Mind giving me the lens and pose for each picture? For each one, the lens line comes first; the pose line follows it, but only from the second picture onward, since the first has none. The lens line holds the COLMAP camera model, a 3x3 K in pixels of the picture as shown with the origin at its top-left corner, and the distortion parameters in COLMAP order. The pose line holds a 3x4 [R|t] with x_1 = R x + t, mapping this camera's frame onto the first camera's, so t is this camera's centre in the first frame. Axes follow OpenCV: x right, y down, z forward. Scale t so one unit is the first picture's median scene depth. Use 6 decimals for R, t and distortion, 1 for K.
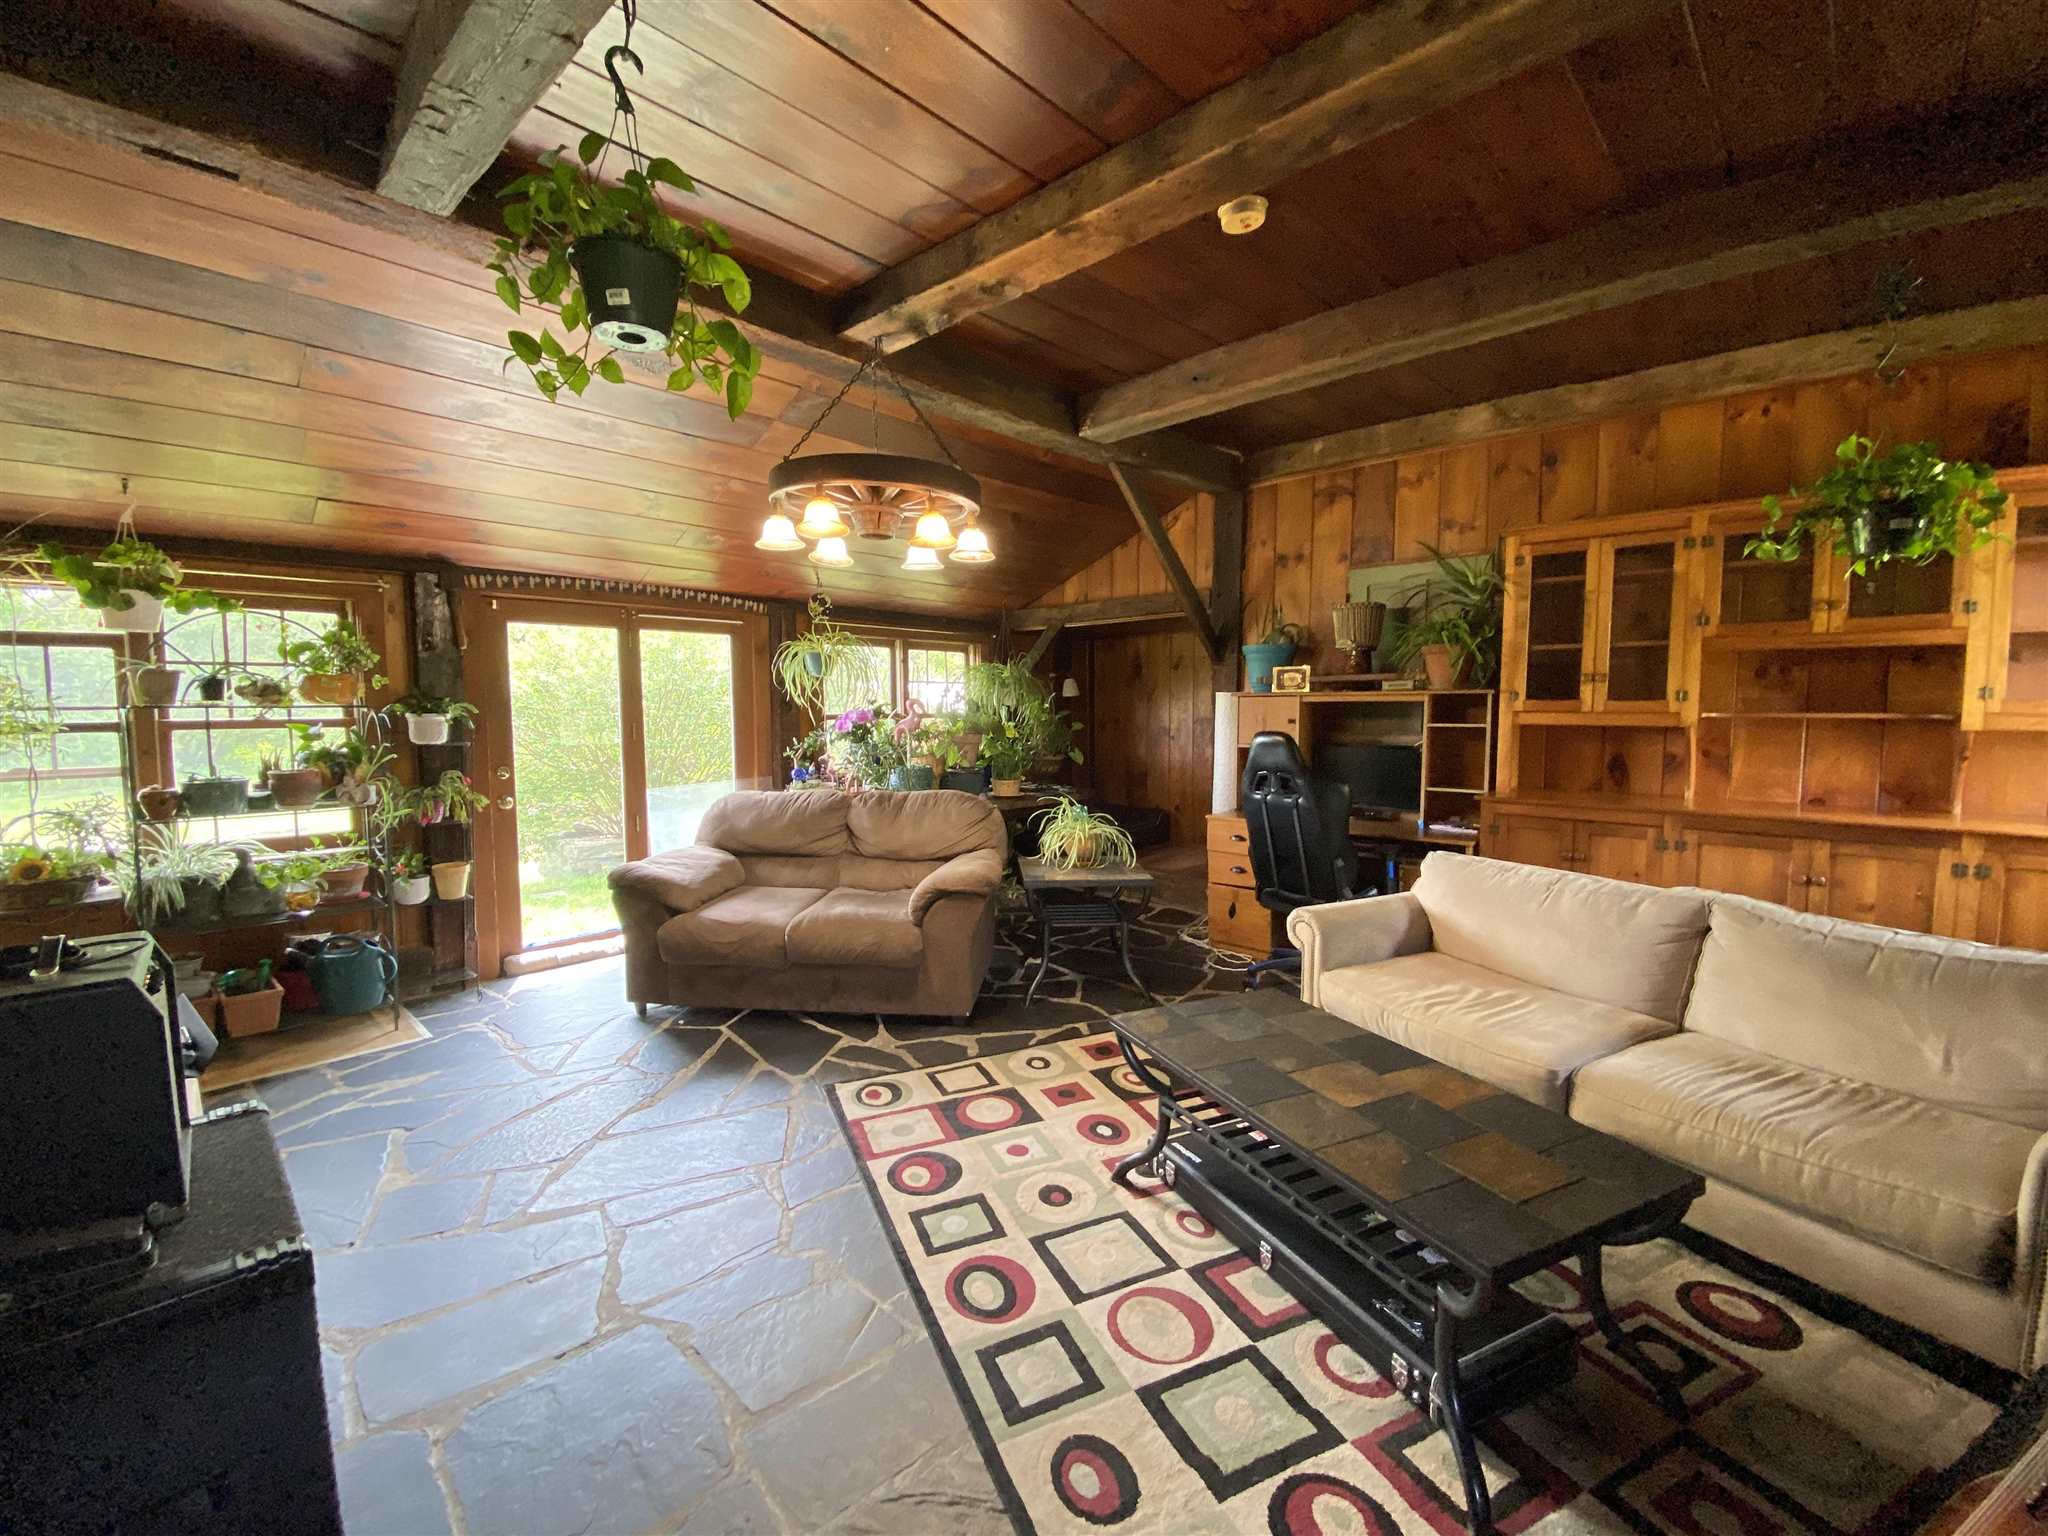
lens RADIAL K [[841.2, 0, 1024.0], [0, 841.2, 768.0], [0, 0, 1]] dist [0.017730, -0.034982]
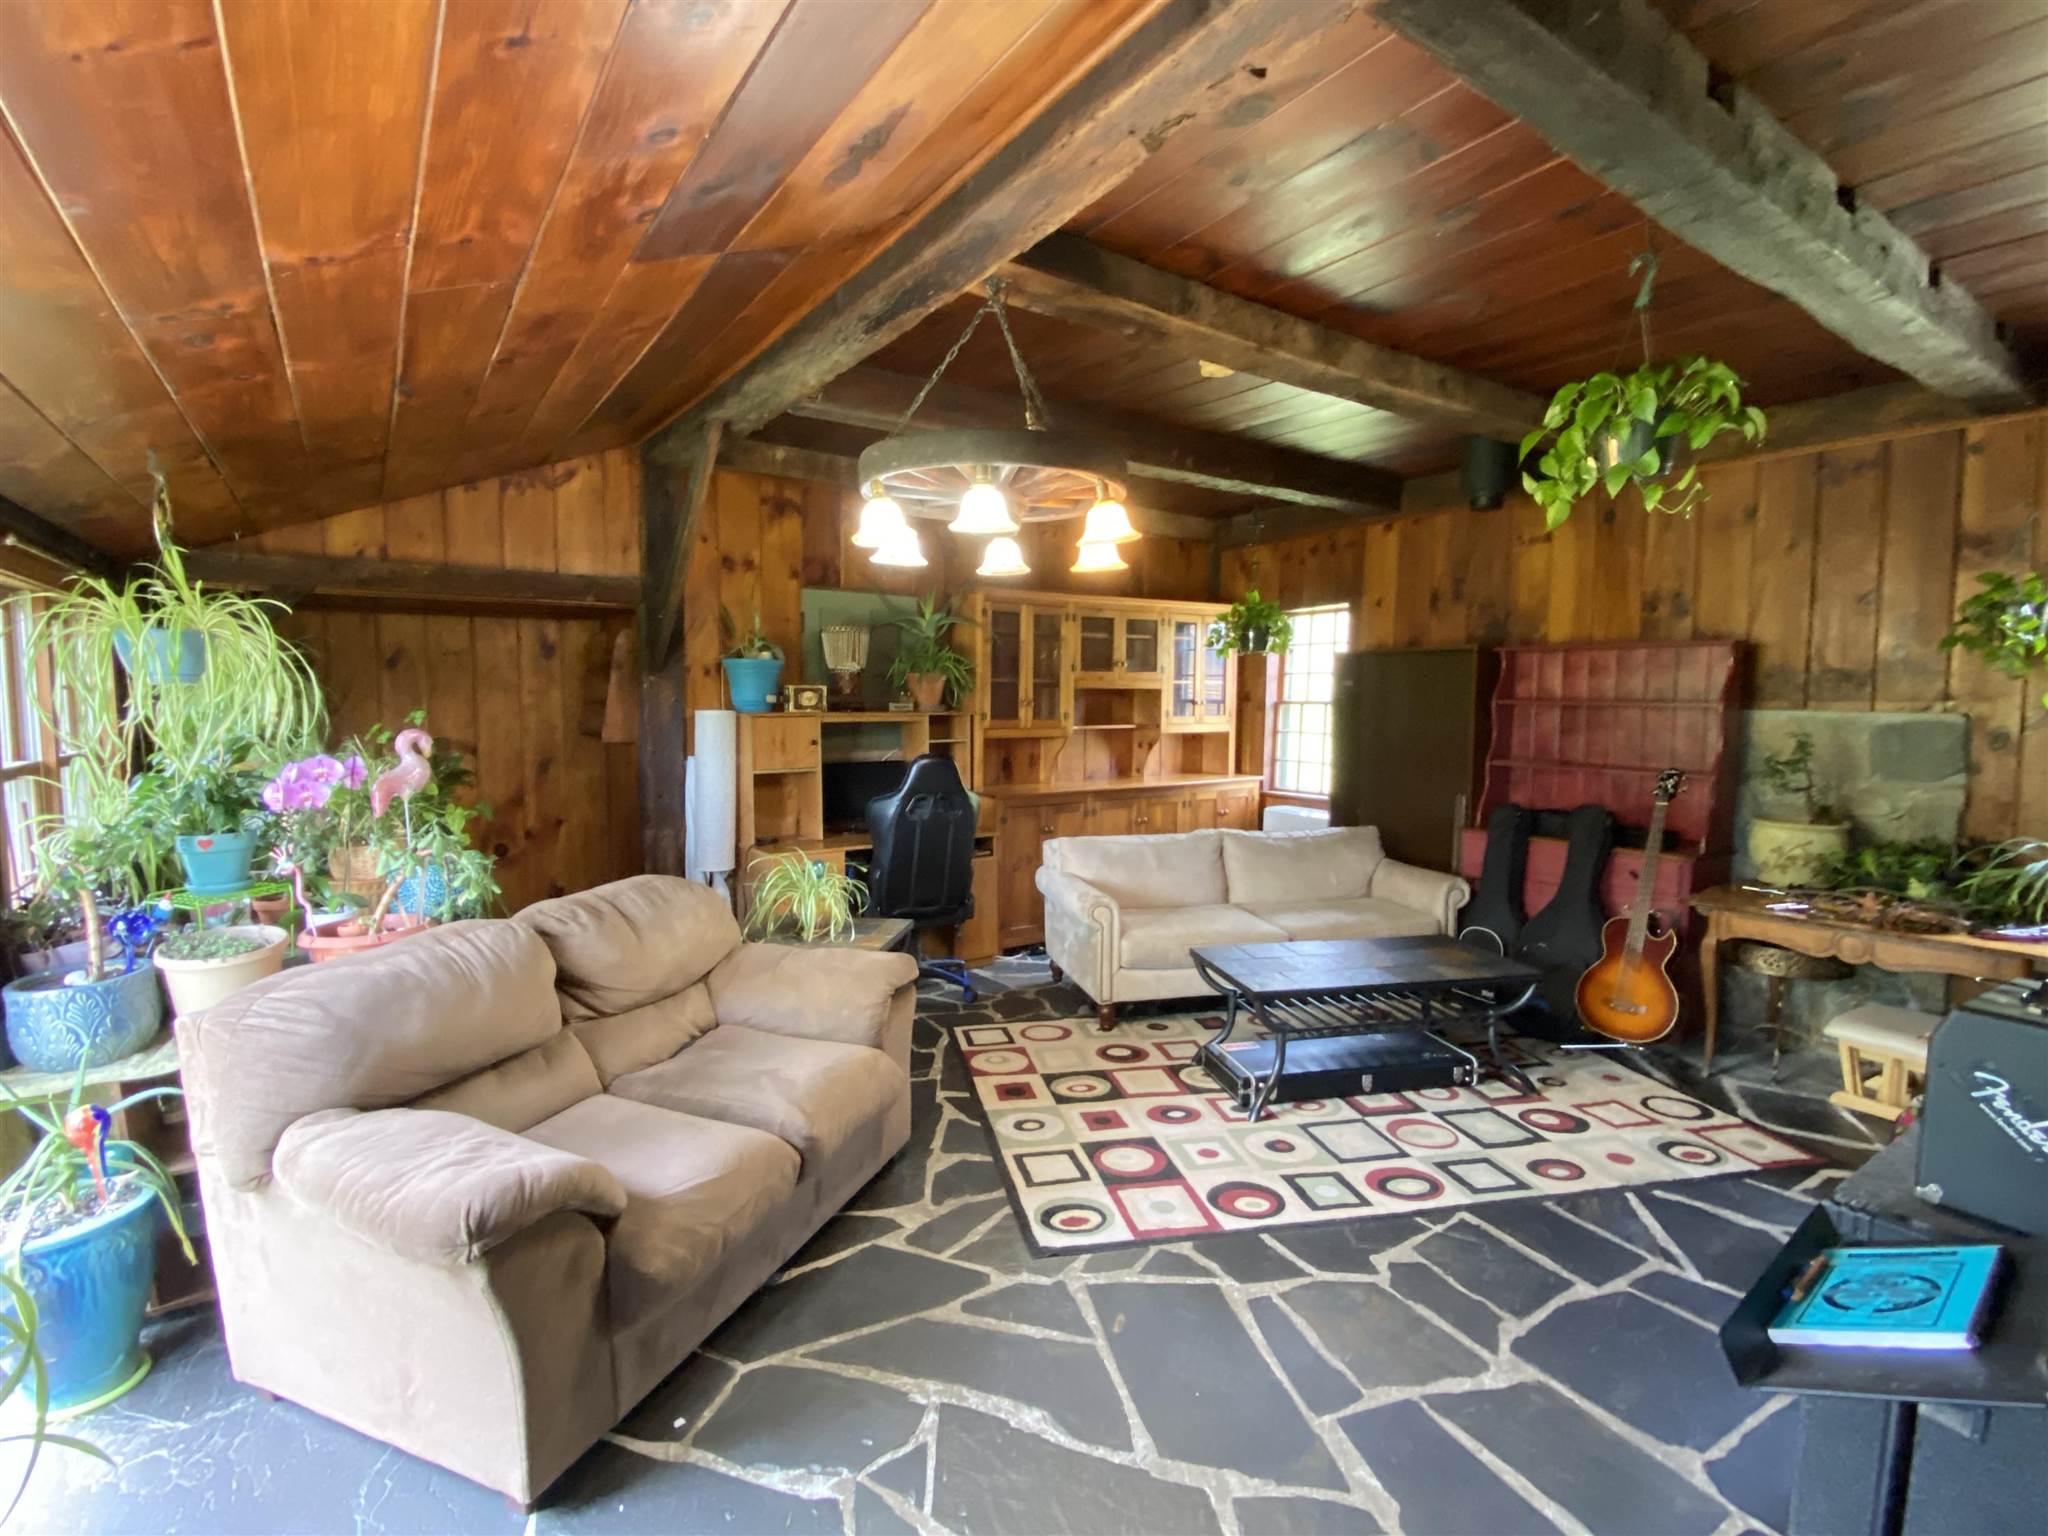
lens RADIAL K [[958.8, 0, 1024.0], [0, 958.8, 768.0], [0, 0, 1]] dist [-0.001072, -0.000643]
pose [[0.206219, -0.067022, 0.976208, -1.052870], [0.070244, 0.996092, 0.053549, -0.103192], [-0.975981, 0.057530, 0.210121, 0.815149]]
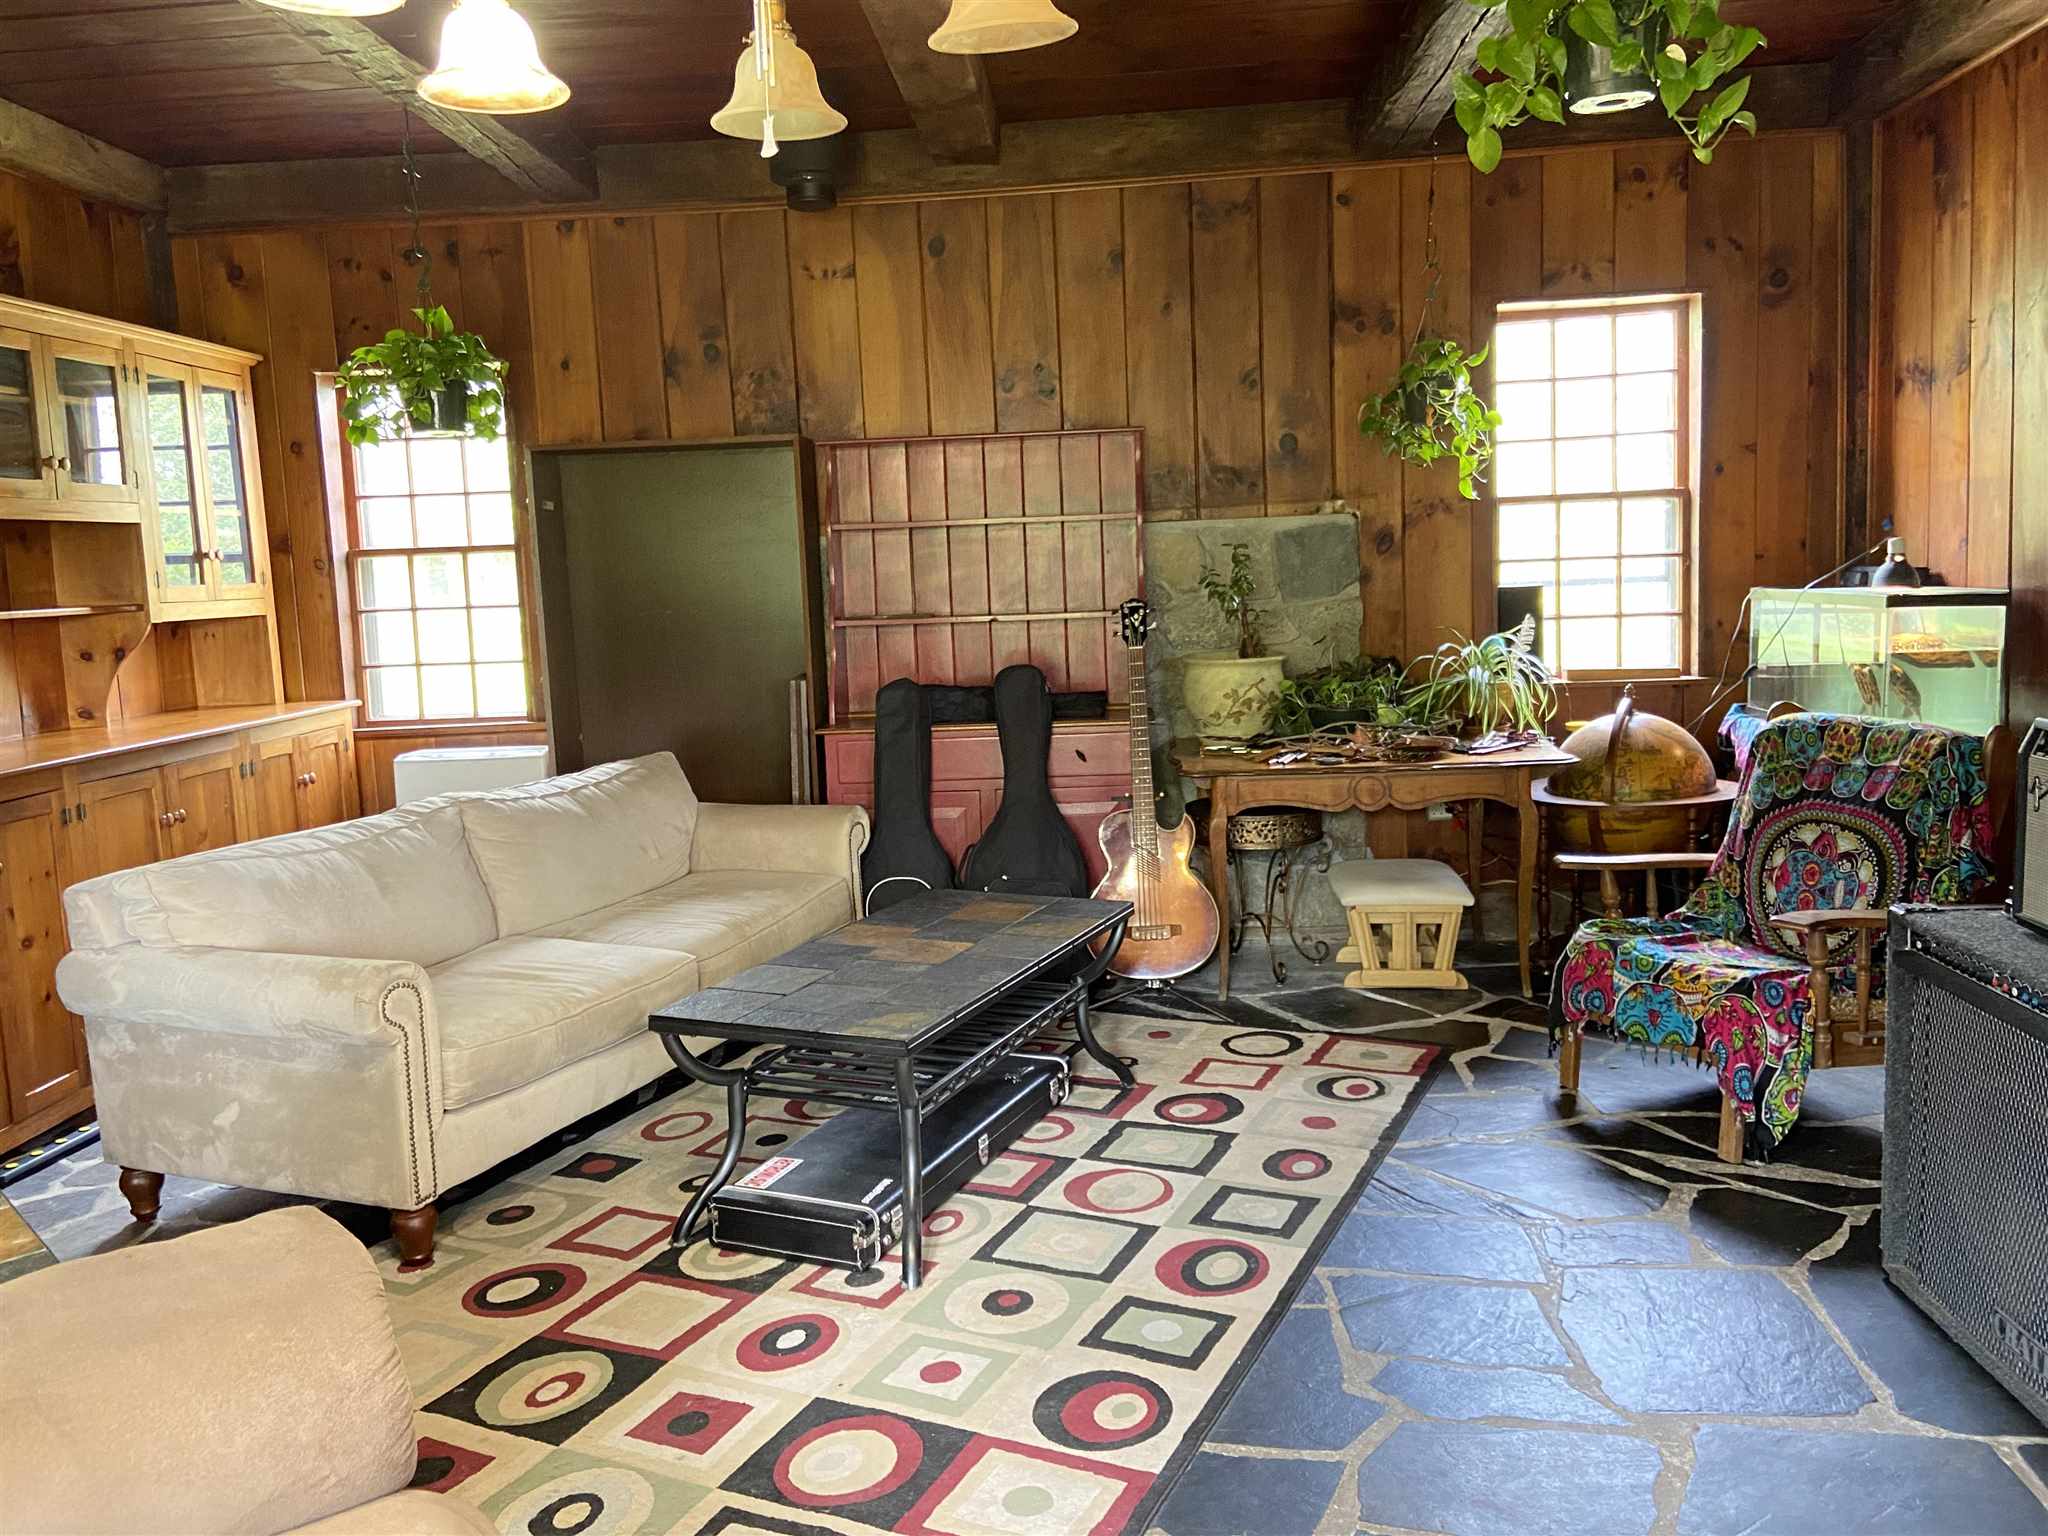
lens RADIAL K [[1543.7, 0, 1014.5], [0, 1543.7, 719.0], [0, 0, 1]] dist [0.211112, -0.259008]
pose [[-0.645194, -0.041887, 0.762870, -0.694210], [0.108472, 0.983359, 0.145734, -0.091619], [-0.756279, 0.176777, -0.629914, 1.326352]]
